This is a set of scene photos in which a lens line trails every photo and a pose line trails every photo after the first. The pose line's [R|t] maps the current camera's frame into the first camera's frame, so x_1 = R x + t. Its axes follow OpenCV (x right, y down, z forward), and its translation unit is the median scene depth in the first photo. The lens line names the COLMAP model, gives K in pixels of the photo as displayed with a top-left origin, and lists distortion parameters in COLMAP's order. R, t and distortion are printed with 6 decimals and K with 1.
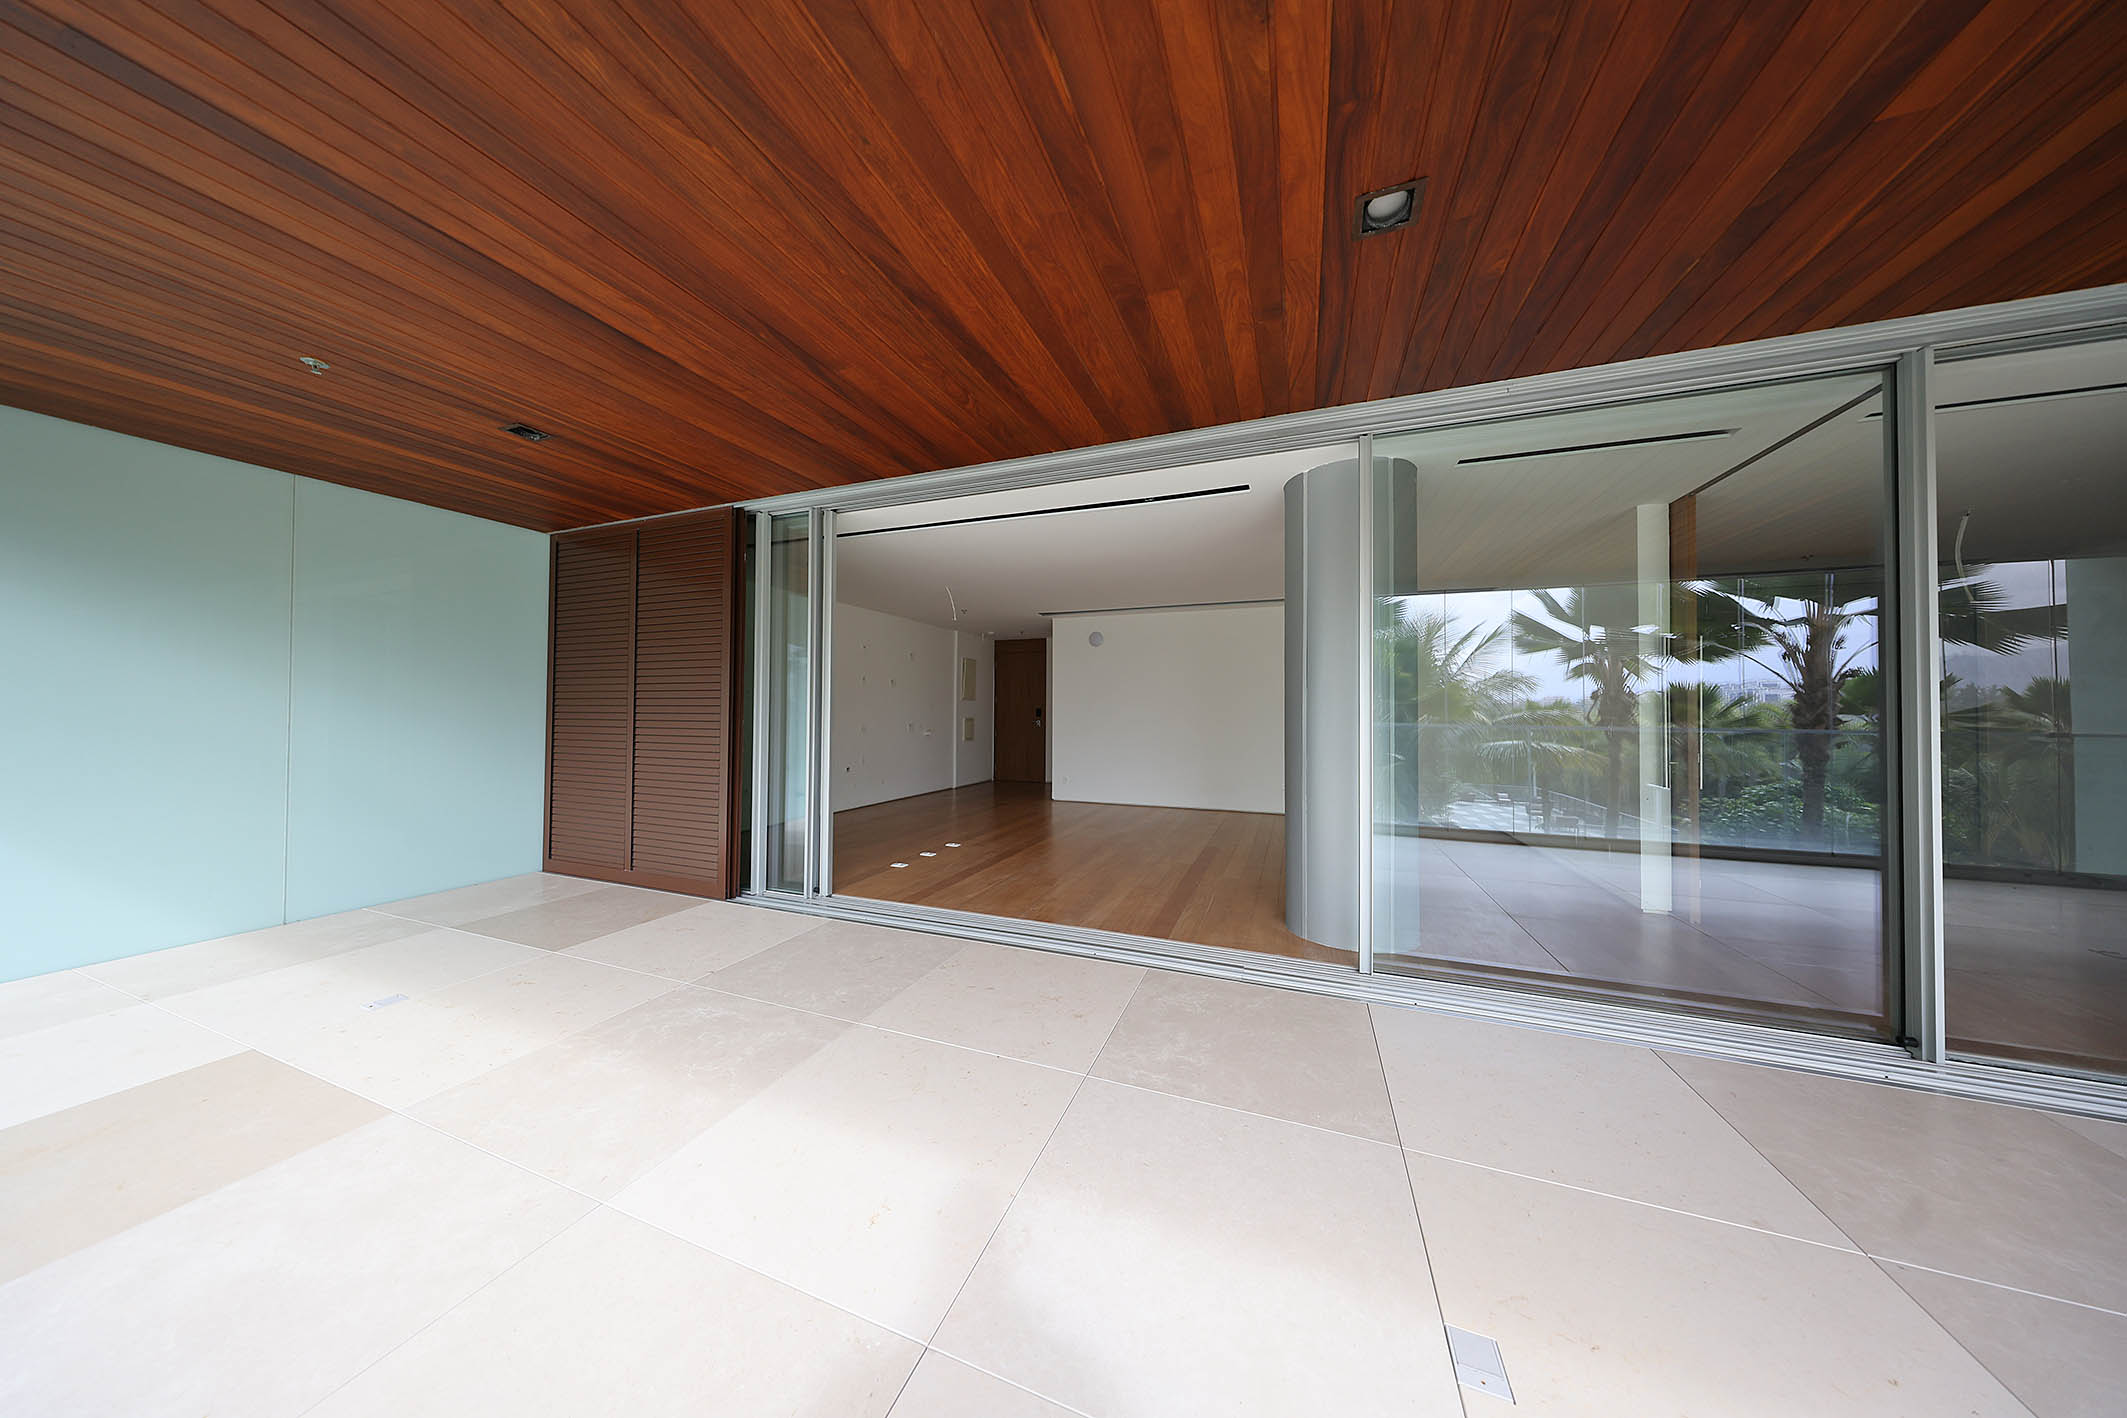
lens RADIAL K [[614.8, 0, 1062.8], [0, 614.8, 702.9], [0, 0, 1]] dist [-0.000309, -0.000010]
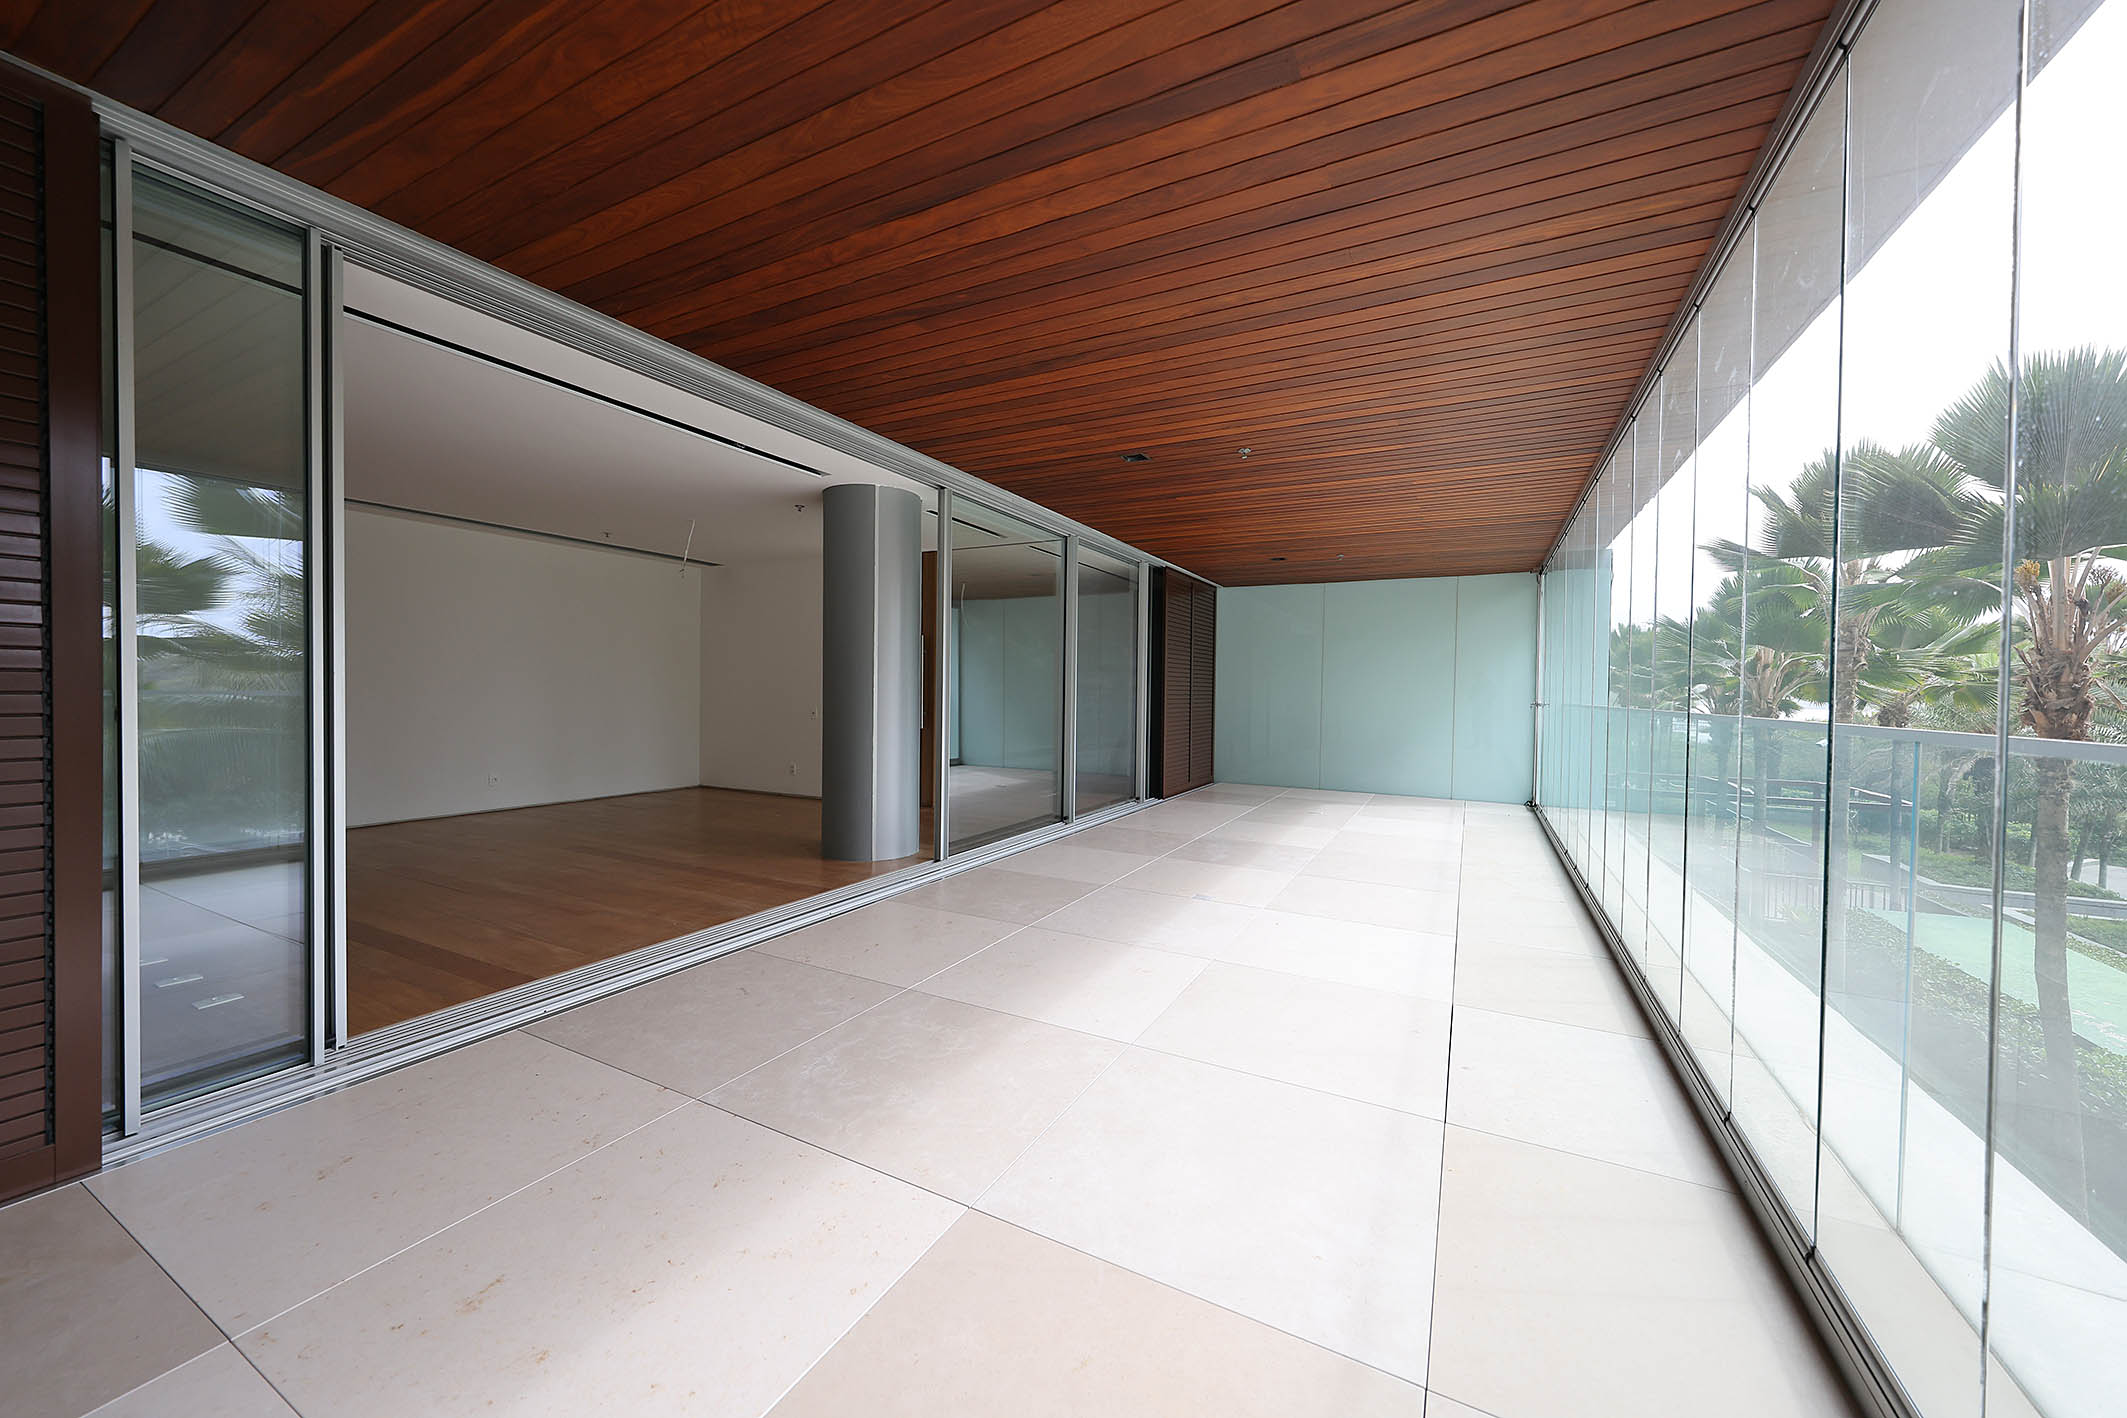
lens RADIAL K [[770.7, 0, 1063.5], [0, 770.7, 709.0], [0, 0, 1]] dist [0.000230, -0.000020]
pose [[0.117841, -0.030398, 0.992567, -1.021960], [-0.027416, 0.999051, 0.033851, 0.007906], [-0.992654, -0.031201, 0.116896, 0.405373]]
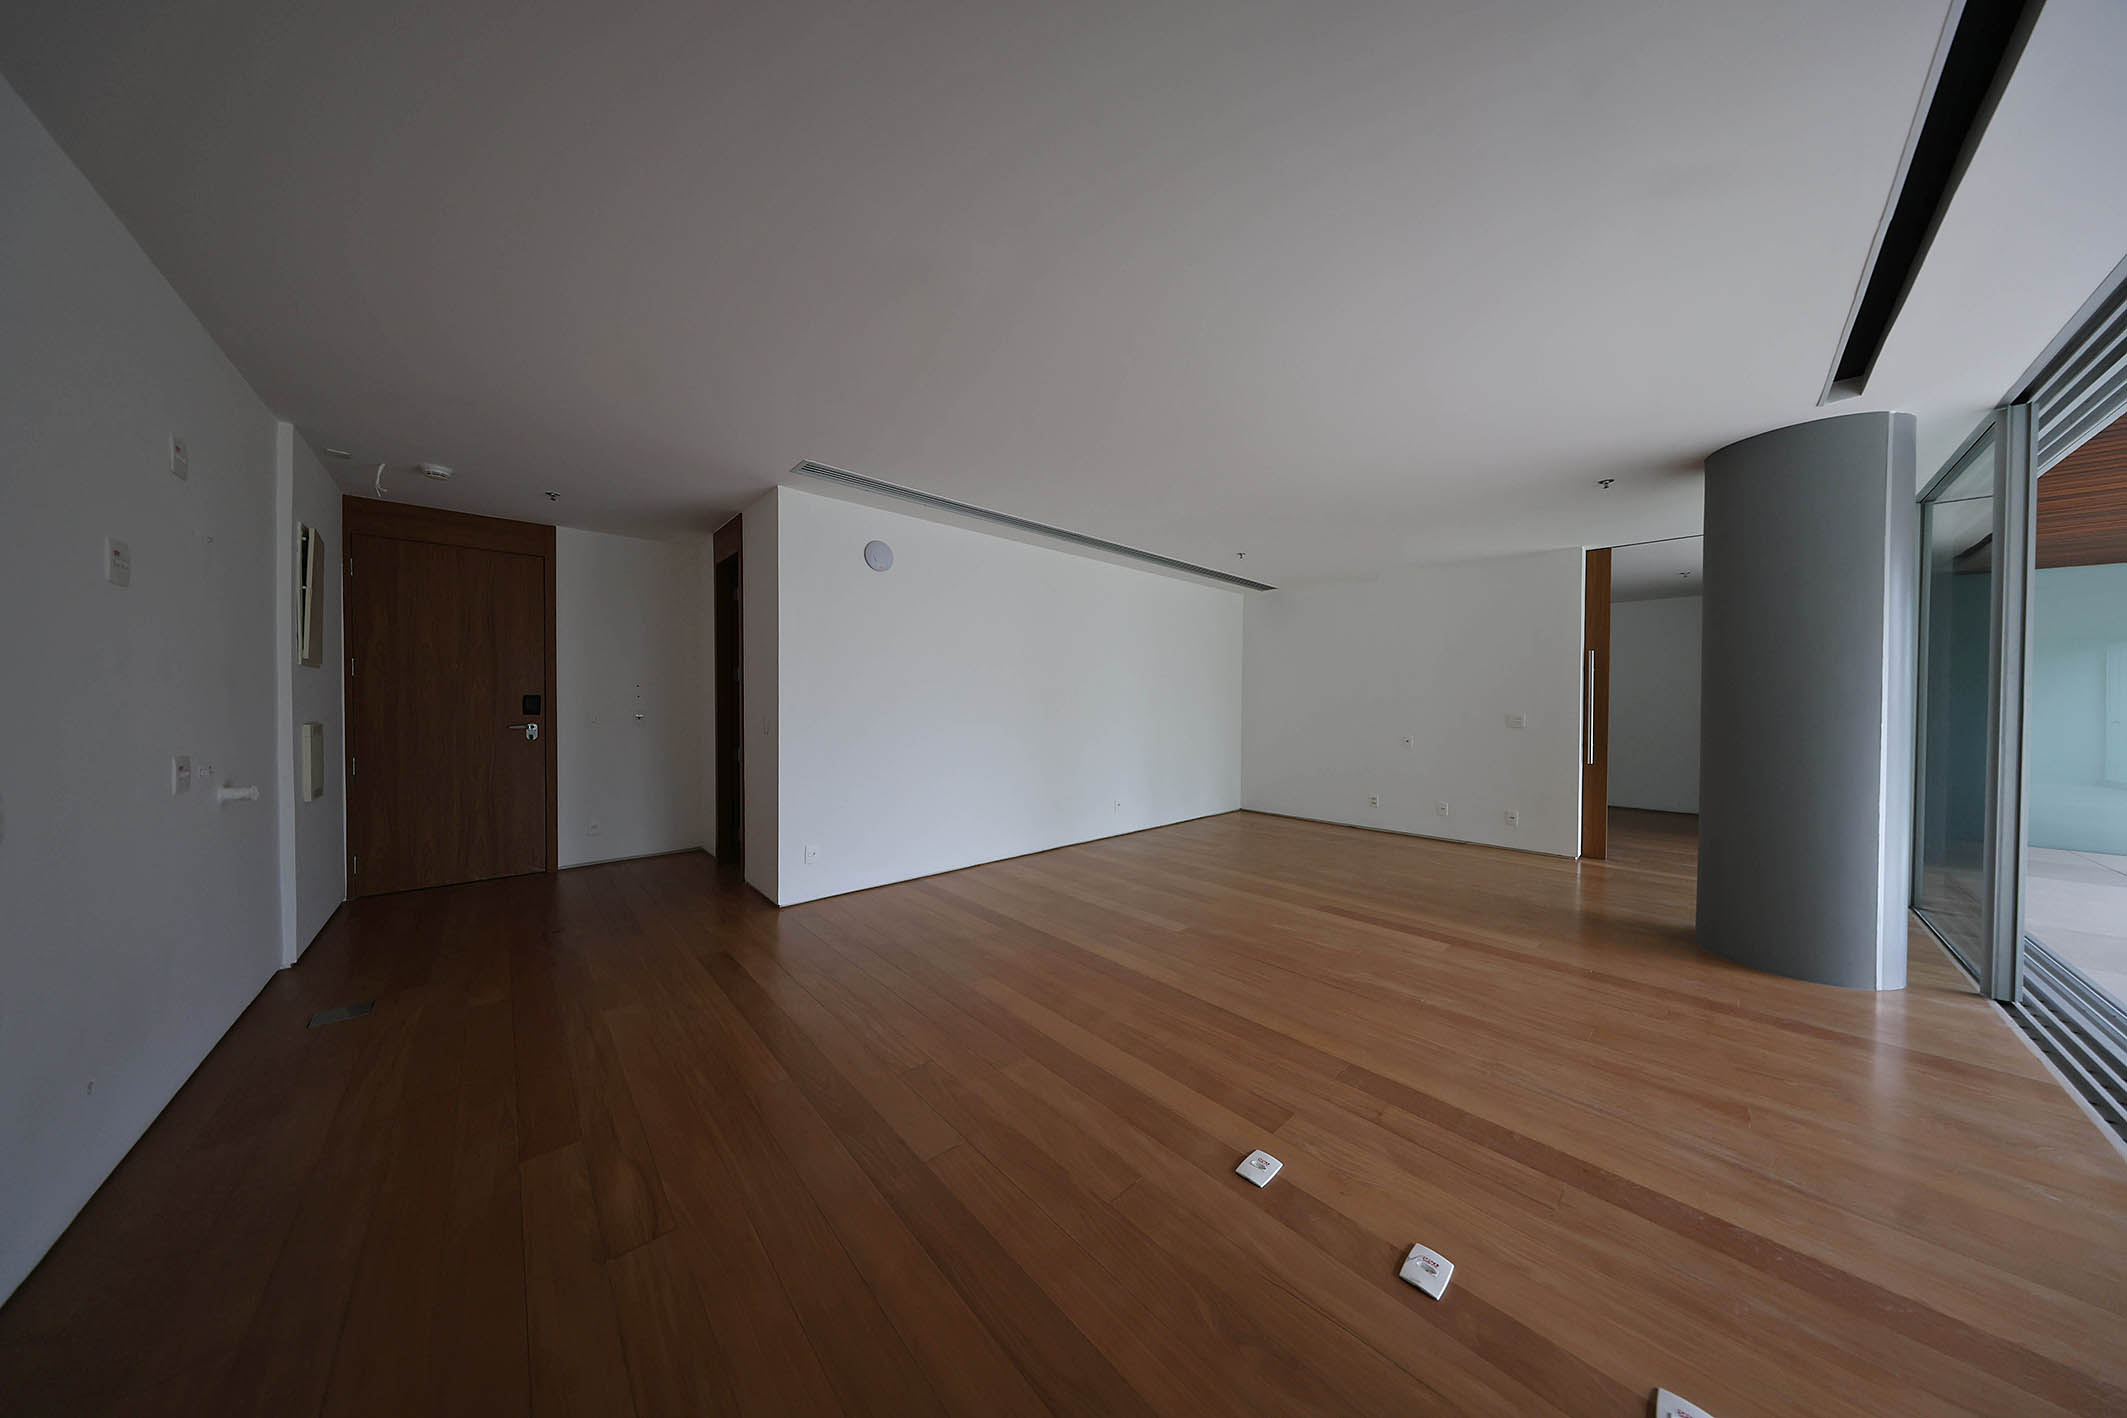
lens RADIAL K [[618.4, 0, 1056.2], [0, 618.4, 703.3], [0, 0, 1]] dist [-0.000505, -0.000026]
pose [[0.439855, -0.004158, 0.898059, -0.759619], [-0.015054, 0.999815, 0.012002, 0.013987], [-0.897943, -0.018798, 0.439711, 1.509518]]
